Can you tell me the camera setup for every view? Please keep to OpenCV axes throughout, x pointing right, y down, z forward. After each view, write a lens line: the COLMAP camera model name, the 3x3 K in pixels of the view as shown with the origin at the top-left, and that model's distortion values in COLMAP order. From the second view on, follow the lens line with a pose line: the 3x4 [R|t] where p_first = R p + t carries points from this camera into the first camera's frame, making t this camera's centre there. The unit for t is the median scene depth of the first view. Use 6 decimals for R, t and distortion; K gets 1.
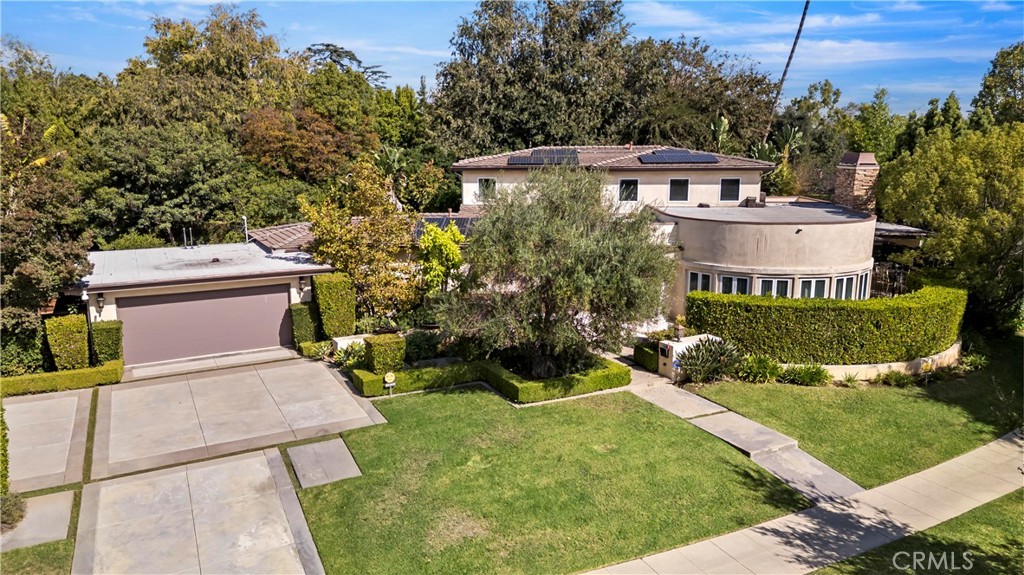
lens RADIAL K [[718.8, 0, 512.2], [0, 718.8, 286.4], [0, 0, 1]] dist [0.052103, -0.053217]
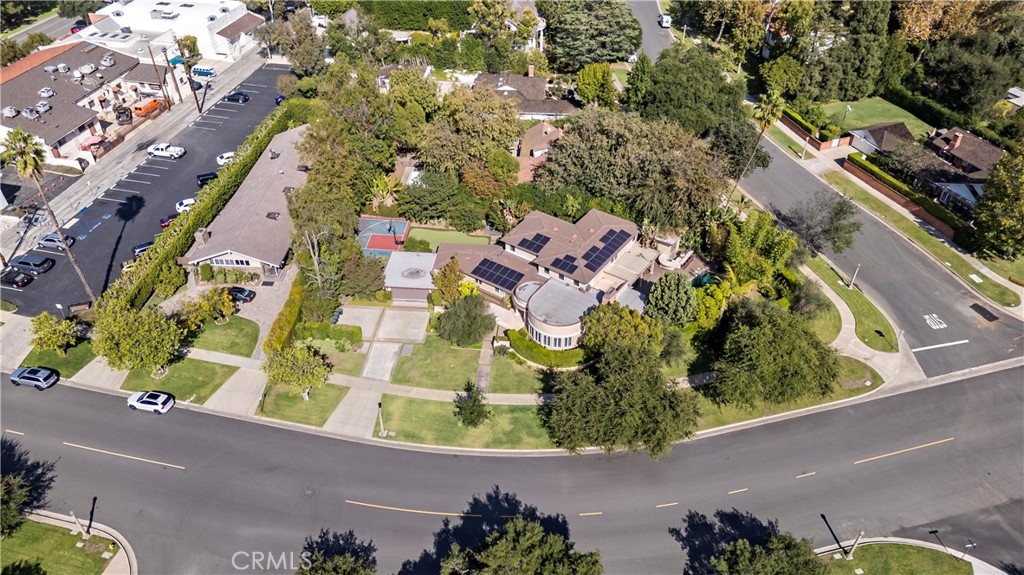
lens RADIAL K [[718.8, 0, 513.9], [0, 718.8, 289.1], [0, 0, 1]] dist [0.052103, -0.053217]
pose [[0.838078, 0.340444, -0.426290, 1.721471], [-0.098959, 0.863298, 0.494897, -1.954487], [0.536501, -0.372577, 0.757201, -1.683535]]
